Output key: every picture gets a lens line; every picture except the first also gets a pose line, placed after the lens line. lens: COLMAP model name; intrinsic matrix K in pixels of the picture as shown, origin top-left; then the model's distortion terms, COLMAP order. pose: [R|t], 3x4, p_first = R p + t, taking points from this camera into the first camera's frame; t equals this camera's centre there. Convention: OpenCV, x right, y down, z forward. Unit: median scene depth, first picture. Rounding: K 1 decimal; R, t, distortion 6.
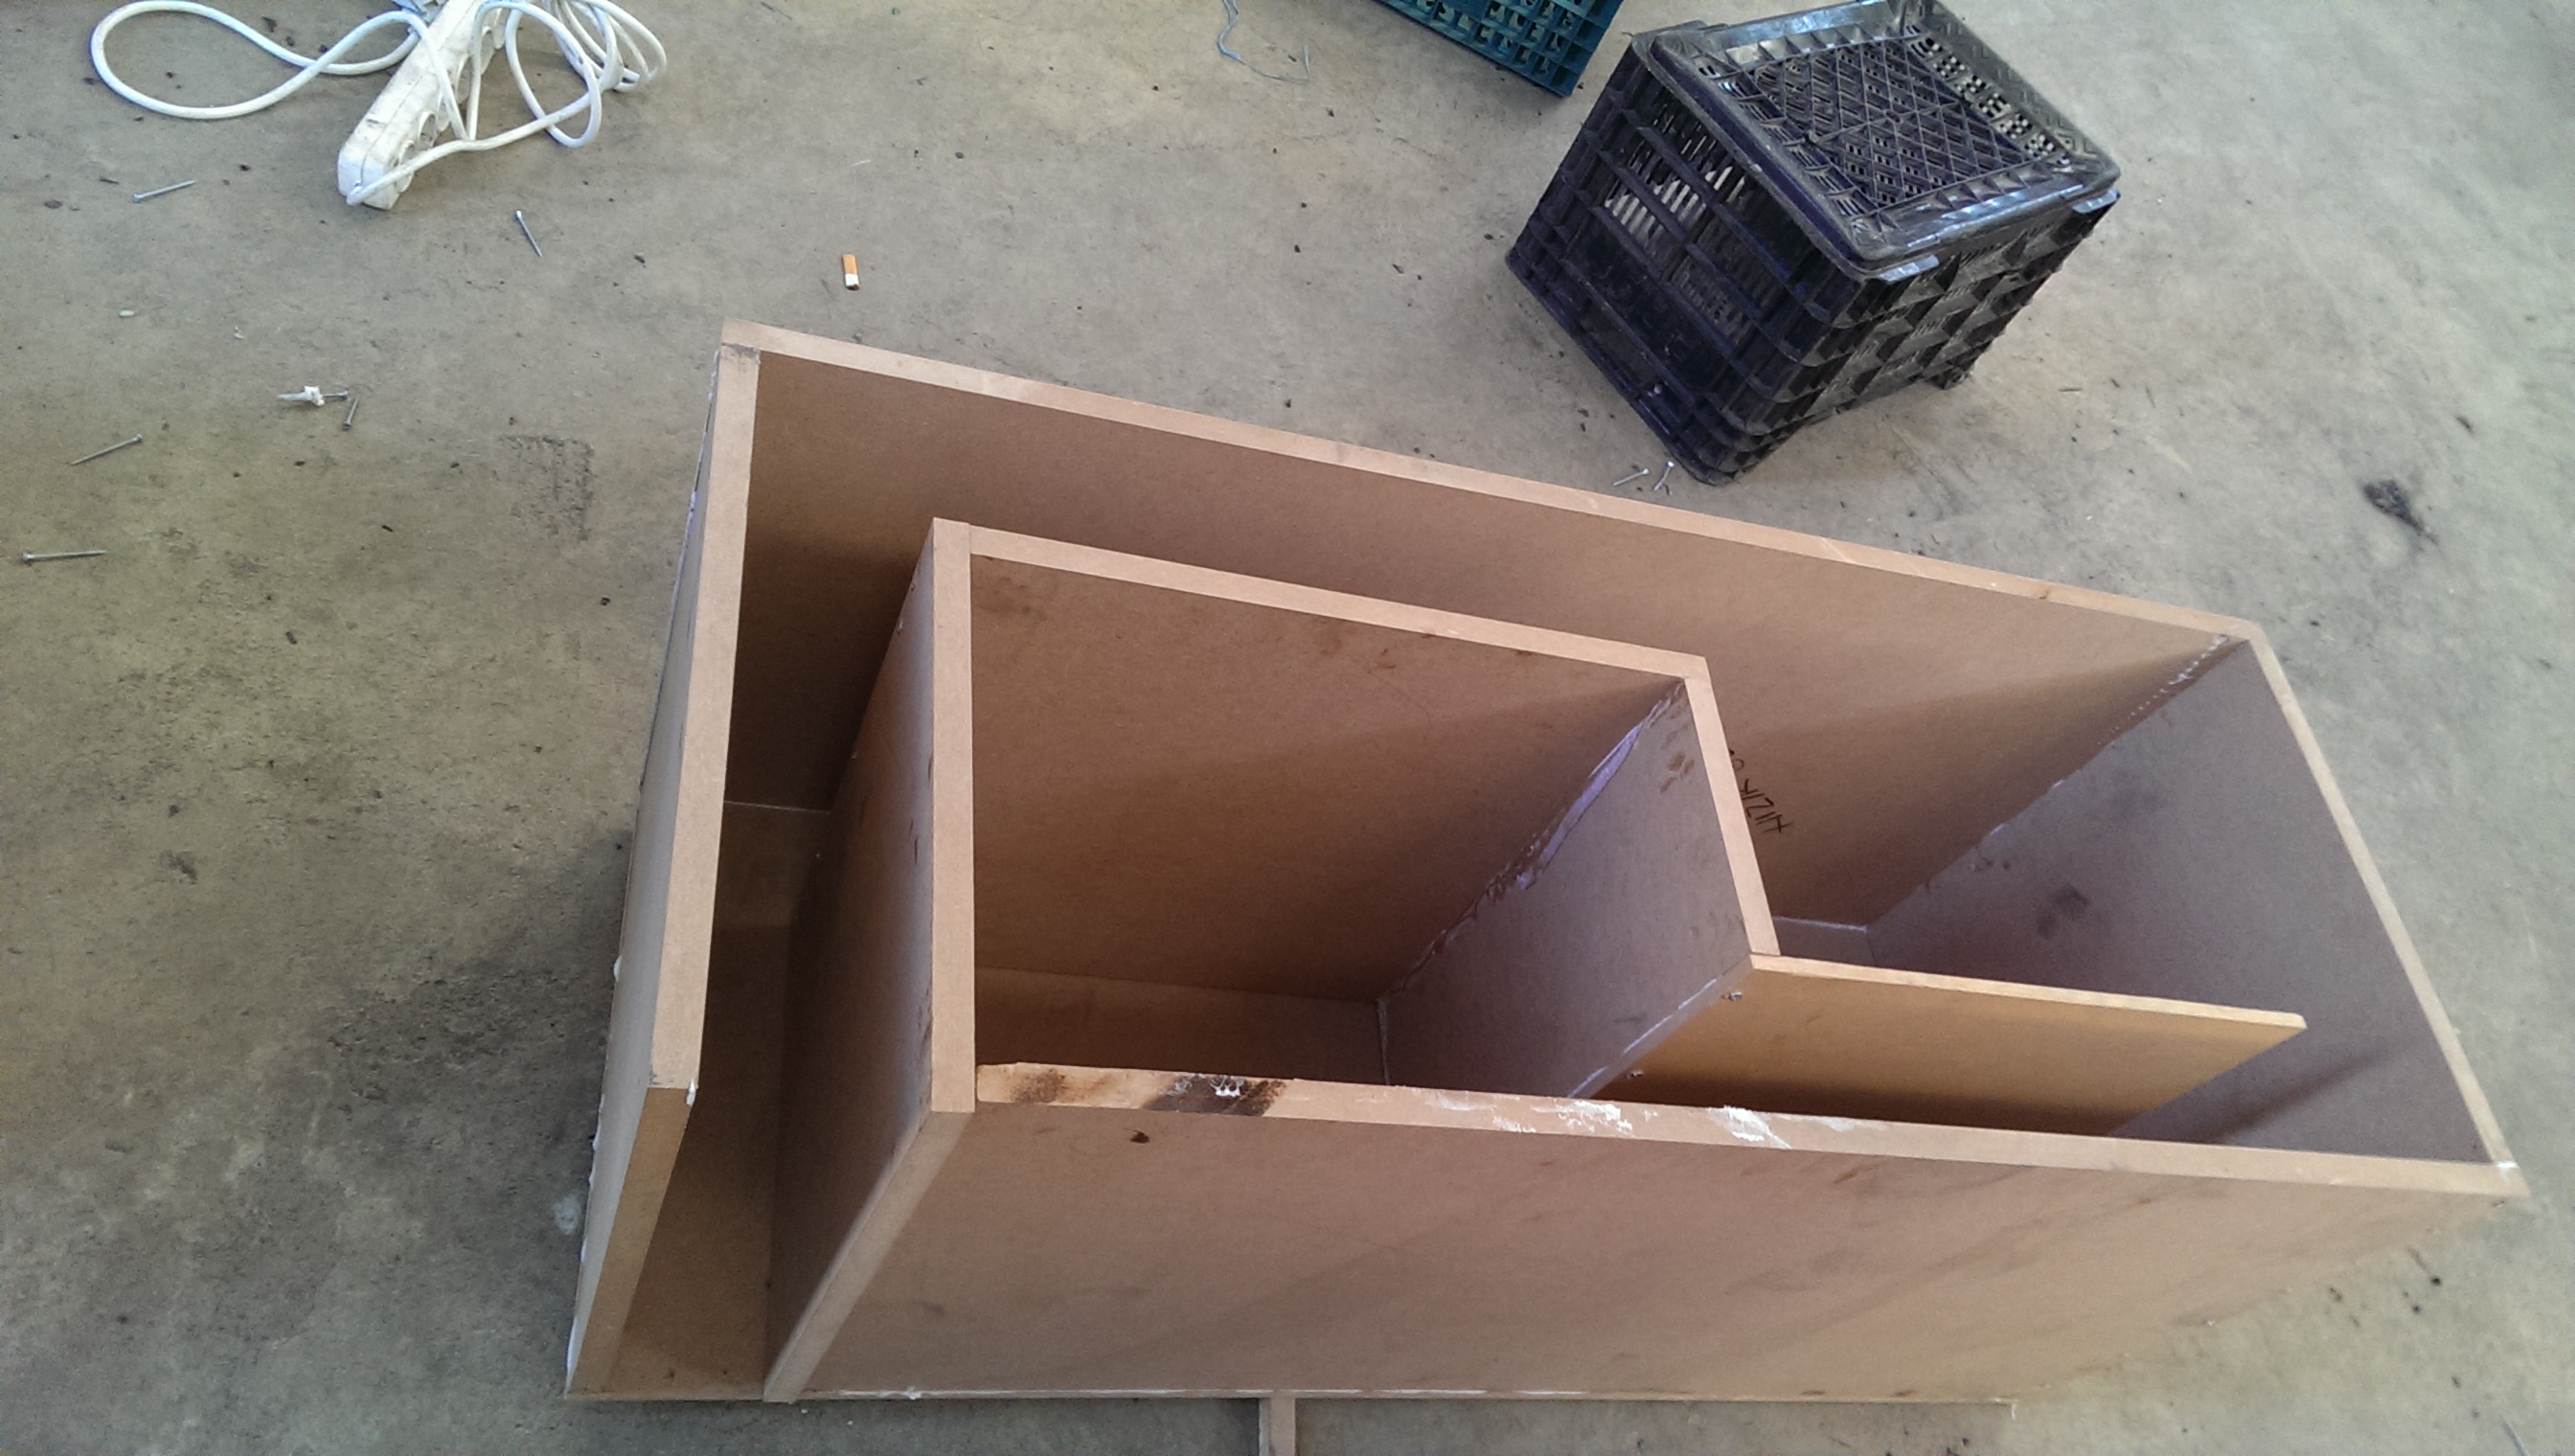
lens RADIAL K [[1800.0, 0, 1276.3], [0, 1800.0, 821.6], [0, 0, 1]] dist [0.068496, -0.091379]
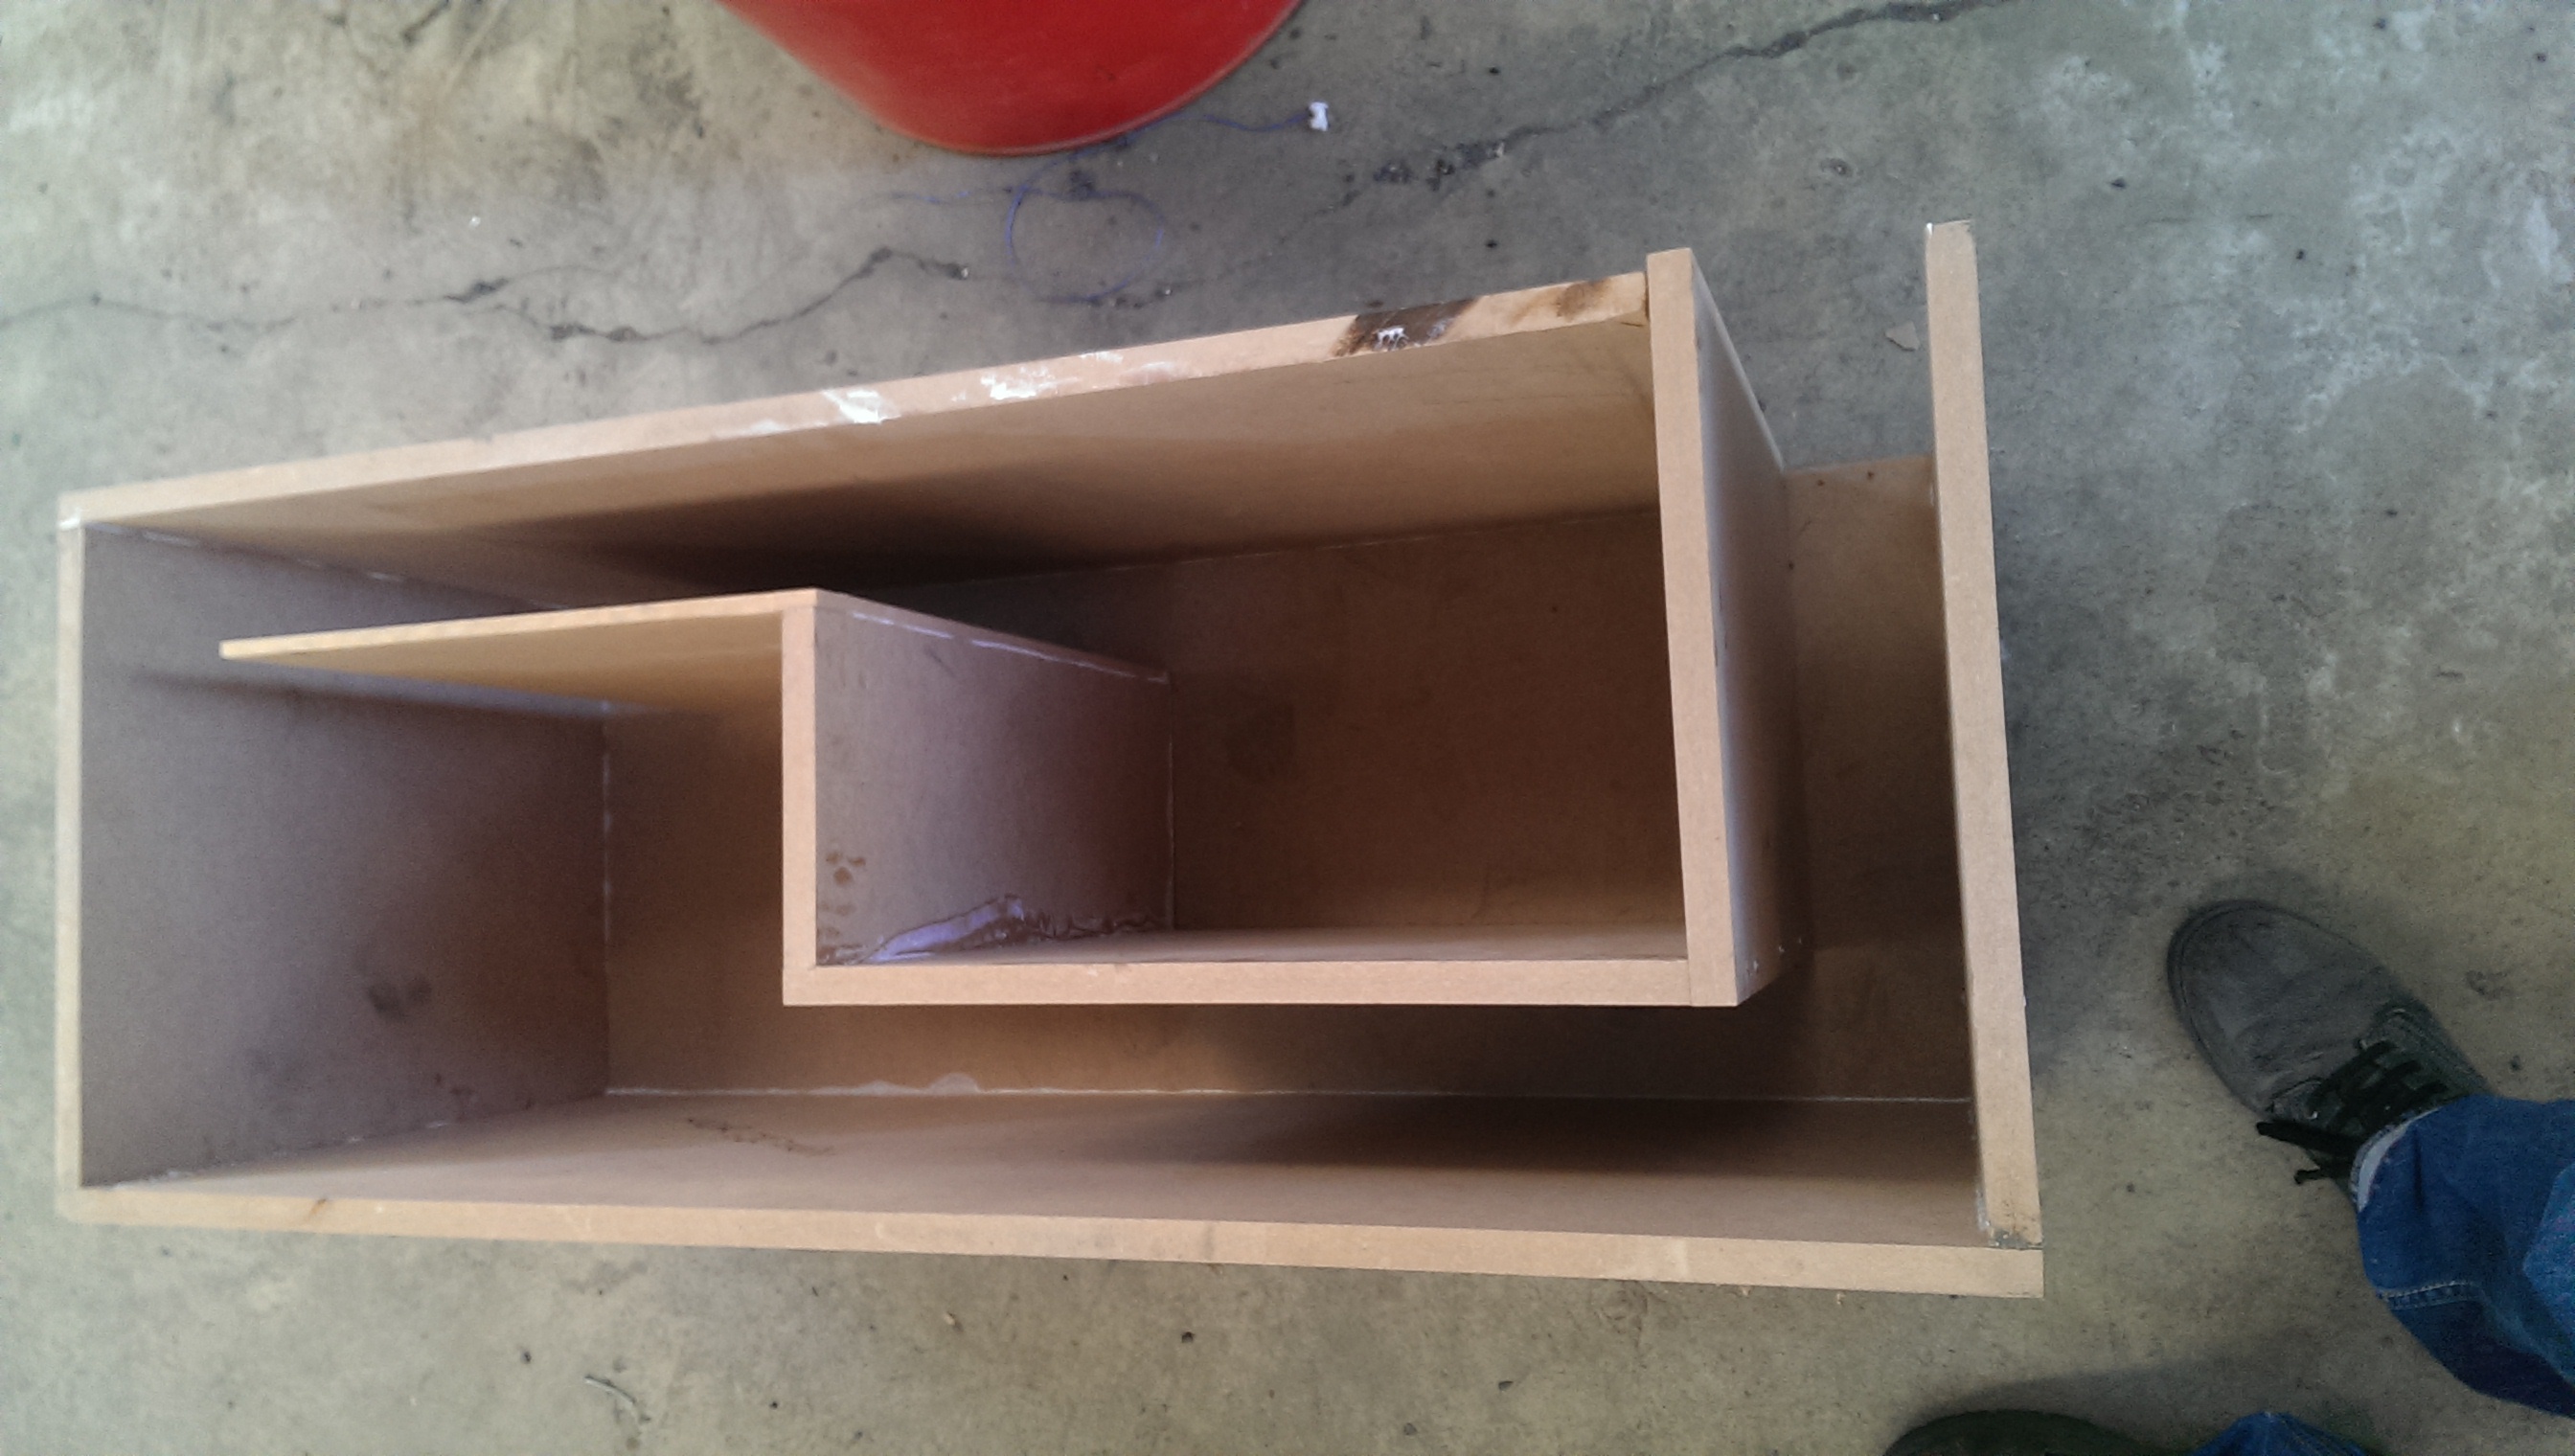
lens RADIAL K [[1800.0, 0, 1276.3], [0, 1800.0, 821.6], [0, 0, 1]] dist [0.068496, -0.091379]
pose [[-0.998082, -0.058113, -0.021347, 0.032590], [0.034369, -0.806899, 0.589689, -0.508248], [-0.051493, 0.587825, 0.807348, 0.263869]]
